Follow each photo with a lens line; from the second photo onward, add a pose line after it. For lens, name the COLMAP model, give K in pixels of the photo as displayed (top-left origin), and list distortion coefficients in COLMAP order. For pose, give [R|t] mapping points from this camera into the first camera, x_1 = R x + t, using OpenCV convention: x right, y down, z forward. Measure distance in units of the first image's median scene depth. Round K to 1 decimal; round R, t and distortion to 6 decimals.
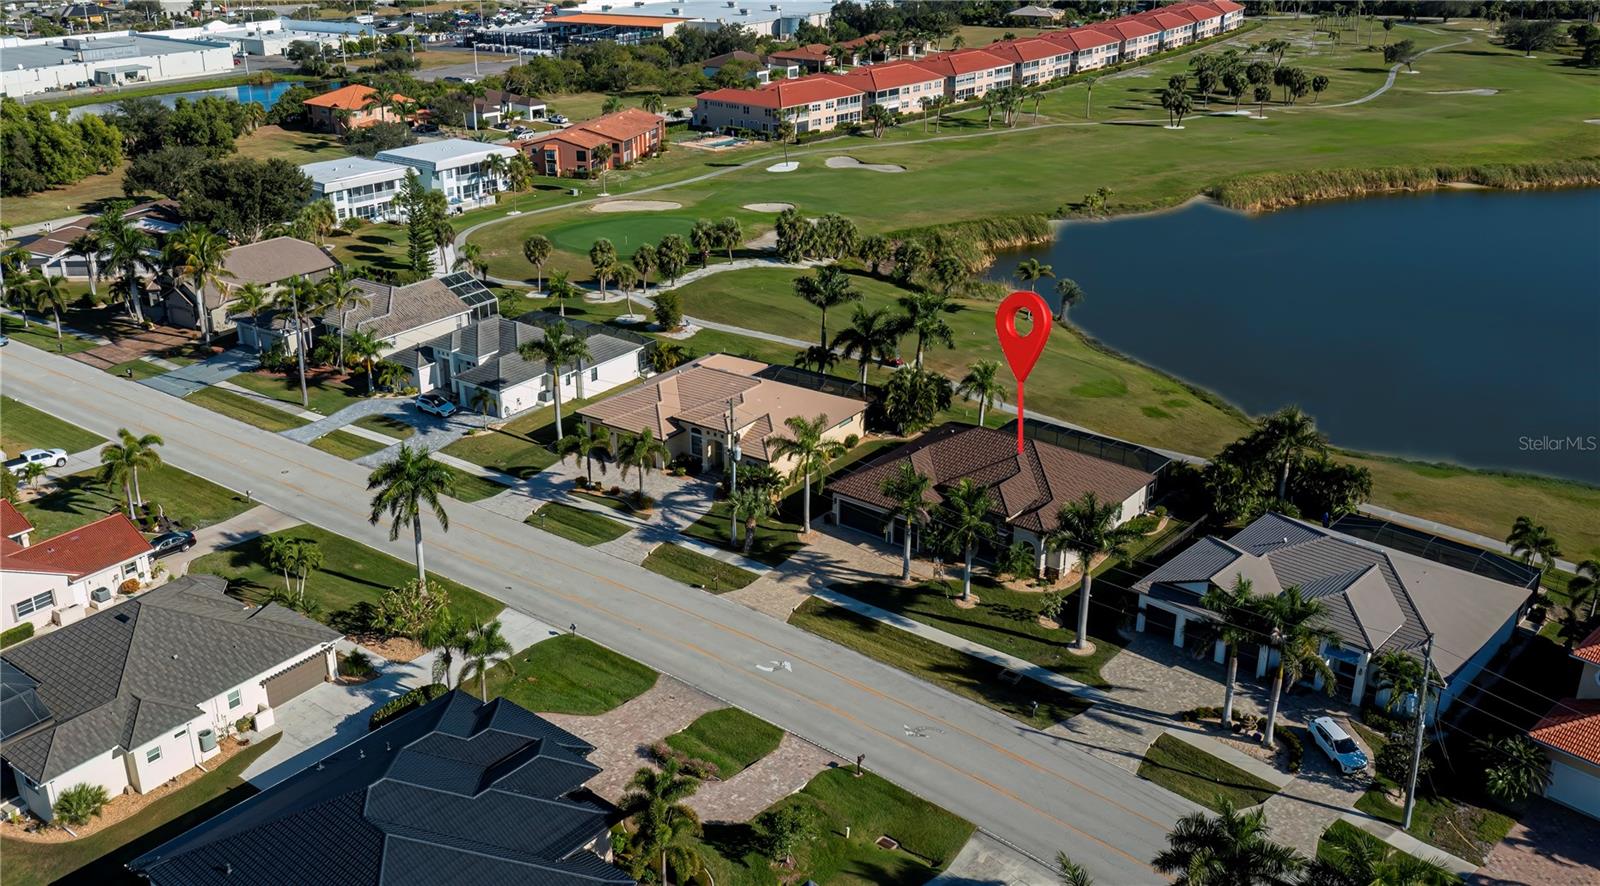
lens RADIAL K [[1339.3, 0, 800.0], [0, 1339.3, 443.0], [0, 0, 1]] dist [-0.000583, -0.000146]
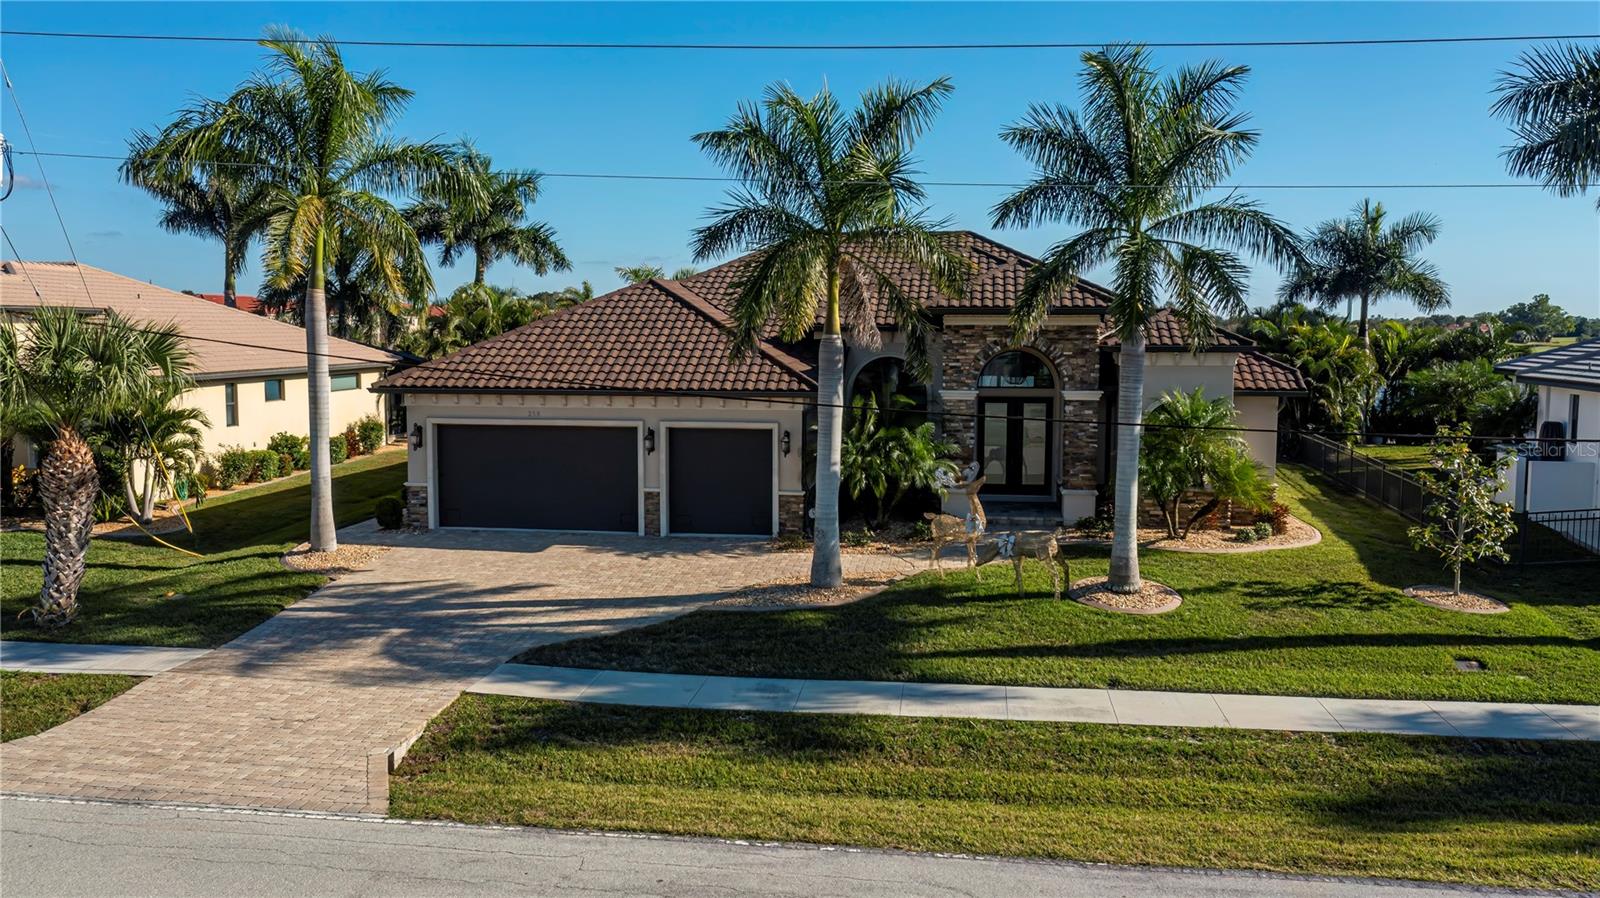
lens RADIAL K [[1318.3, 0, 800.0], [0, 1318.3, 449.0], [0, 0, 1]] dist [-0.011011, 0.002100]
pose [[0.876856, -0.043466, 0.478785, -0.036252], [0.179467, 0.953505, -0.242115, 0.129389], [-0.446000, 0.298226, 0.843887, 0.745403]]
